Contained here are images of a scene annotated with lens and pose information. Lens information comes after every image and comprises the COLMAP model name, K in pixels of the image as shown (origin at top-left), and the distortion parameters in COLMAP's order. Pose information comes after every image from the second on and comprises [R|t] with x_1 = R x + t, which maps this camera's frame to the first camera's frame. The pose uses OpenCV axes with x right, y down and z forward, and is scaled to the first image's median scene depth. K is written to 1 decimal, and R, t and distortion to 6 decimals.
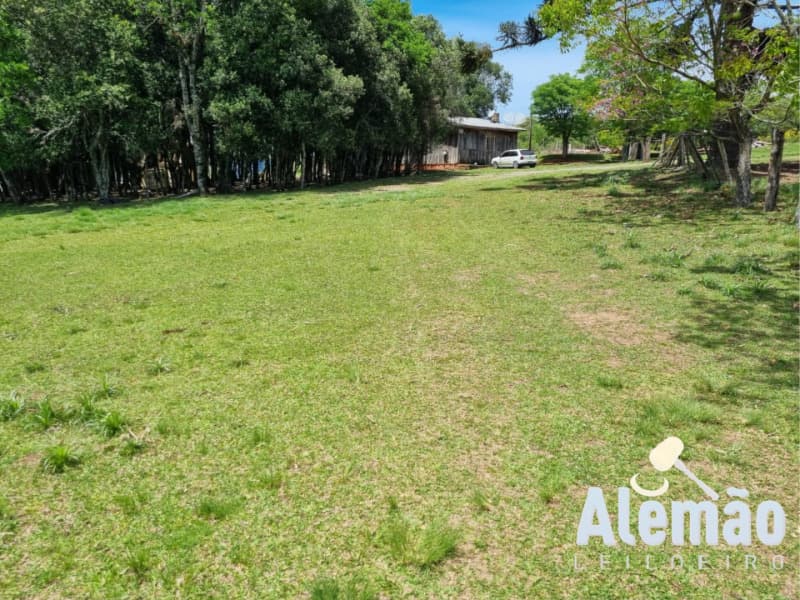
lens RADIAL K [[615.8, 0, 387.7], [0, 615.8, 304.9], [0, 0, 1]] dist [0.049660, -0.003237]
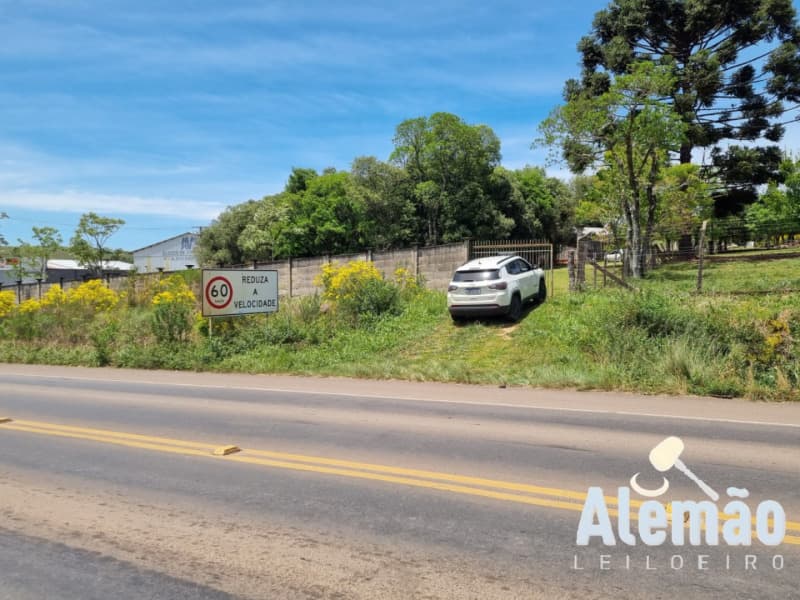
lens RADIAL K [[631.0, 0, 423.7], [0, 631.0, 299.5], [0, 0, 1]] dist [0.084894, -0.064345]
pose [[0.983483, -0.009546, -0.180750, 0.033546], [-0.020678, 0.986145, -0.164593, 0.221725], [0.179817, 0.165612, 0.969659, -0.936576]]
